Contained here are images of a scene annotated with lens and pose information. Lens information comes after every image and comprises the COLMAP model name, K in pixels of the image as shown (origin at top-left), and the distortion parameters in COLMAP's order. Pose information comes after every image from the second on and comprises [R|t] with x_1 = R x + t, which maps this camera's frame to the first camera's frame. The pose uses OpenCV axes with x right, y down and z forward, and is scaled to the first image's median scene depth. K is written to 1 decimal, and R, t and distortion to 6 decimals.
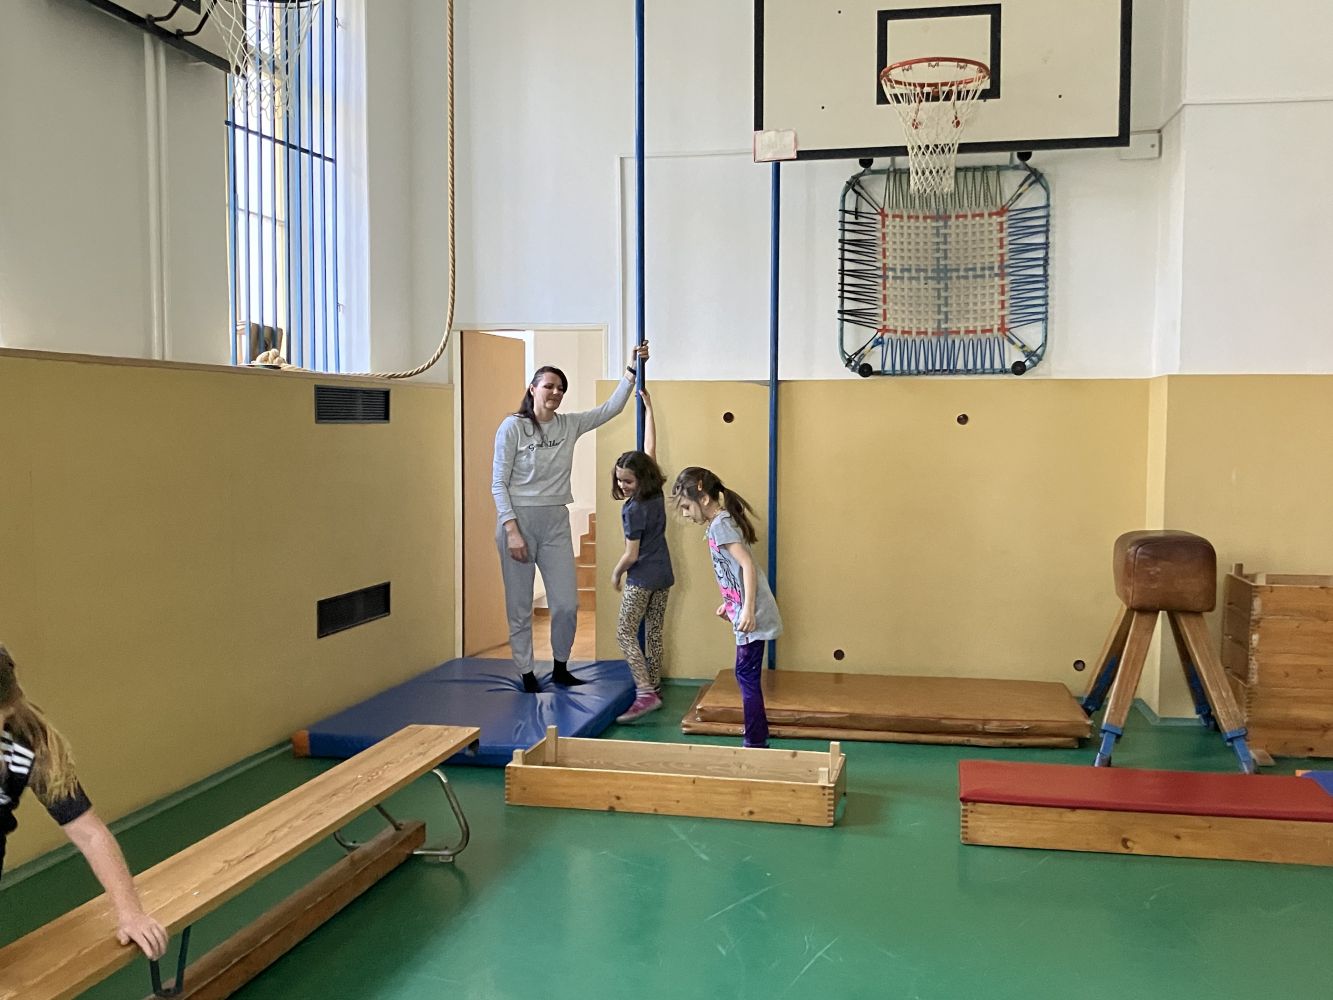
lens RADIAL K [[1372.8, 0, 675.8], [0, 1372.8, 529.1], [0, 0, 1]] dist [0.024392, 0.000000]
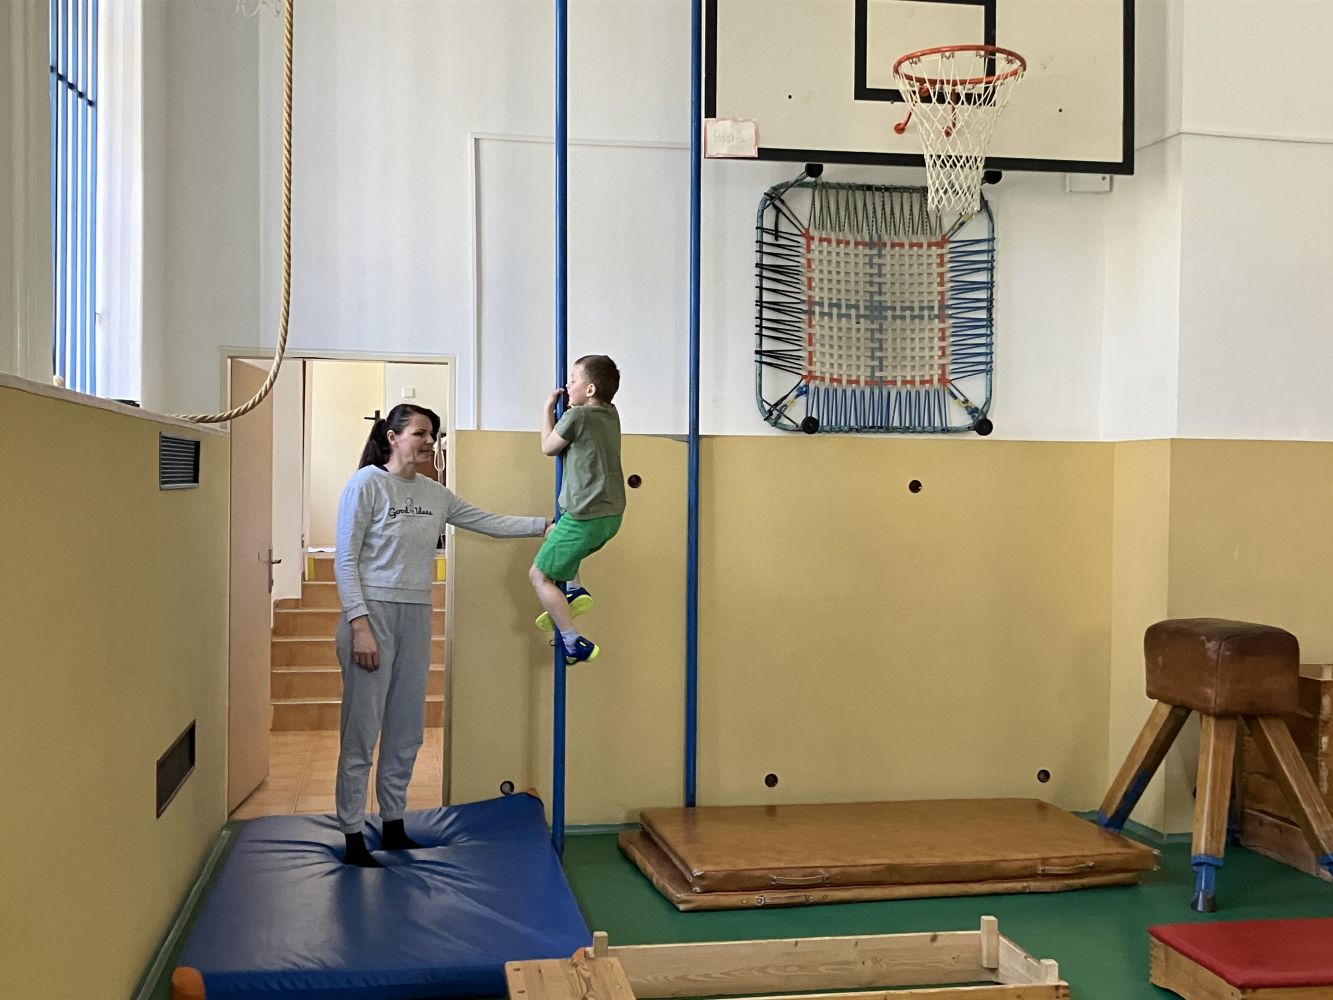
lens RADIAL K [[1509.8, 0, 675.3], [0, 1509.8, 521.8], [0, 0, 1]] dist [0.011920, 0.000000]
pose [[0.931723, -0.001717, 0.363165, -0.253671], [0.020536, 0.998638, -0.047966, -0.017892], [-0.362588, 0.052149, 0.930489, 0.203904]]
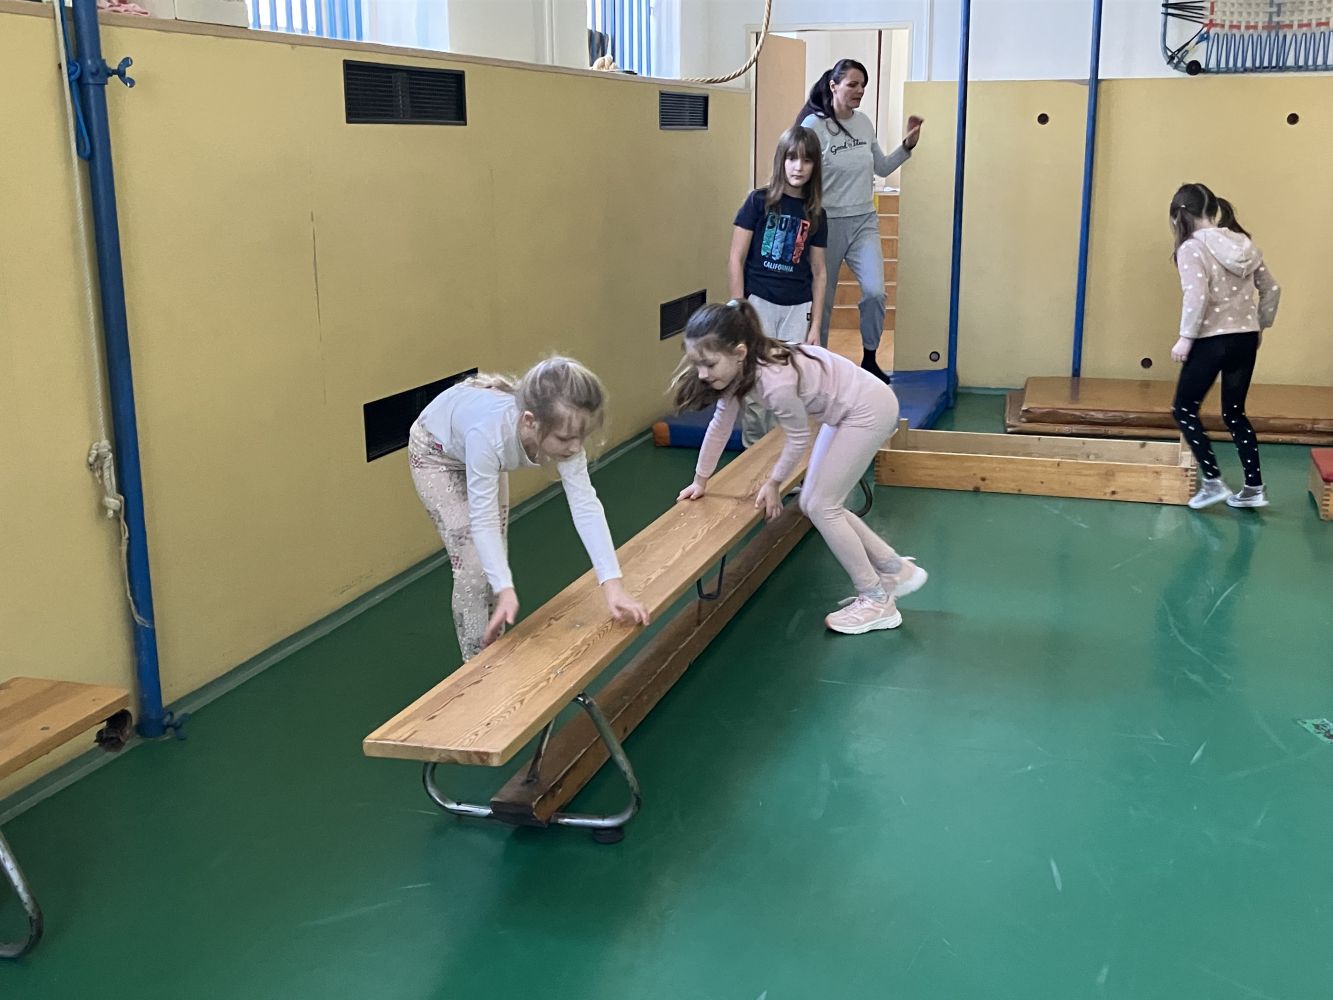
lens RADIAL K [[1509.8, 0, 680.7], [0, 1509.8, 517.2], [0, 0, 1]] dist [0.011920, 0.000000]
pose [[0.995850, 0.014147, -0.089903, -0.120794], [0.001148, 0.985813, 0.167842, 0.017455], [0.091002, -0.167249, 0.981706, -0.137105]]
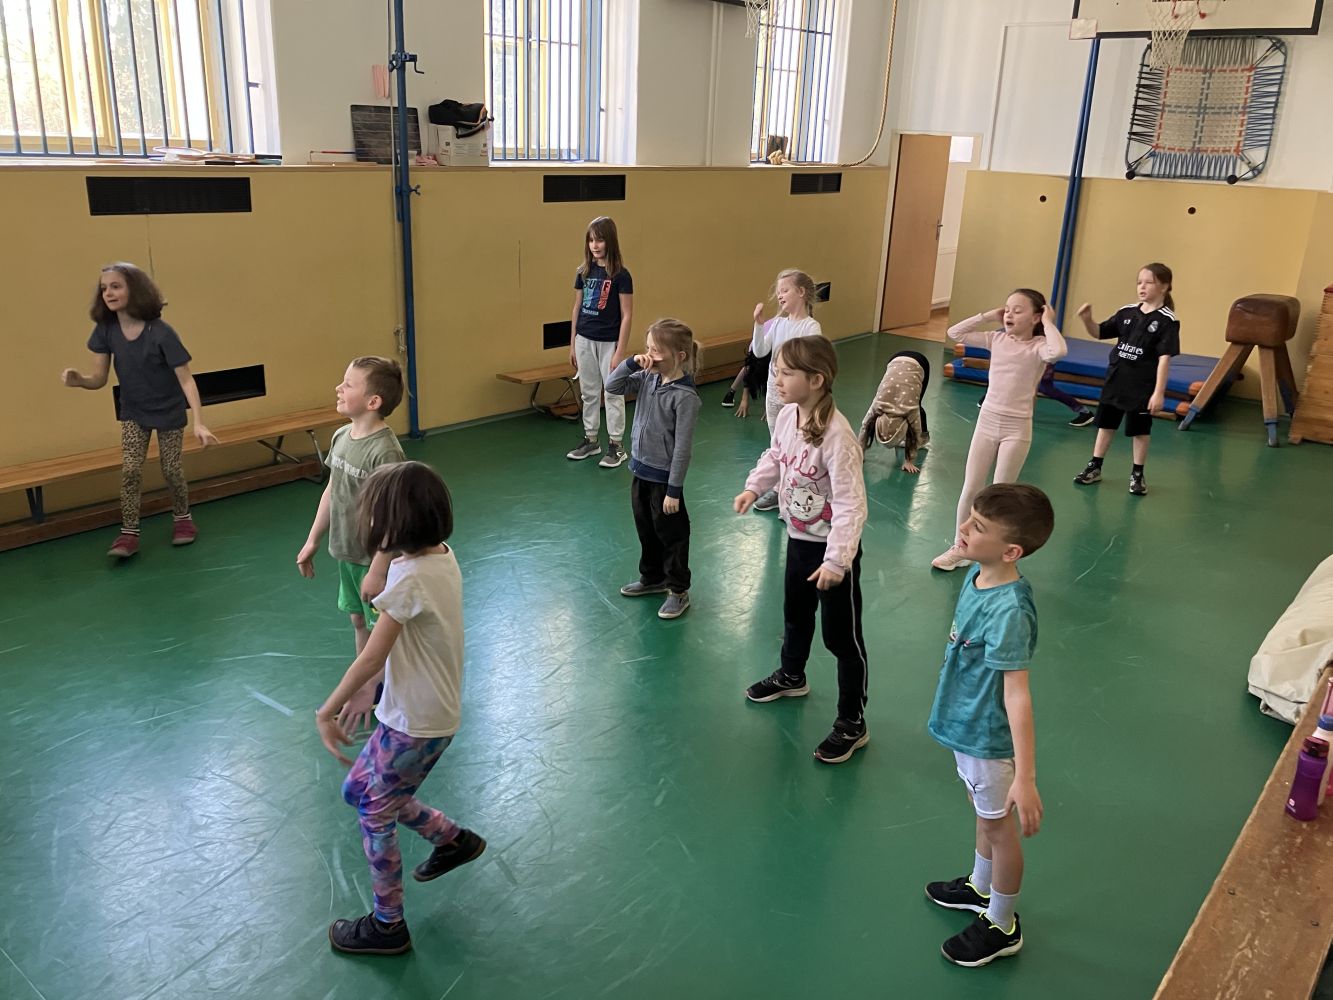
lens RADIAL K [[1078.8, 0, 670.3], [0, 1078.8, 496.3], [0, 0, 1]] dist [0.017143, -0.017901]
pose [[0.882008, 0.182030, -0.434658, 0.276295], [-0.073313, 0.964155, 0.255010, -0.036589], [0.465497, -0.193054, 0.863738, -0.396200]]
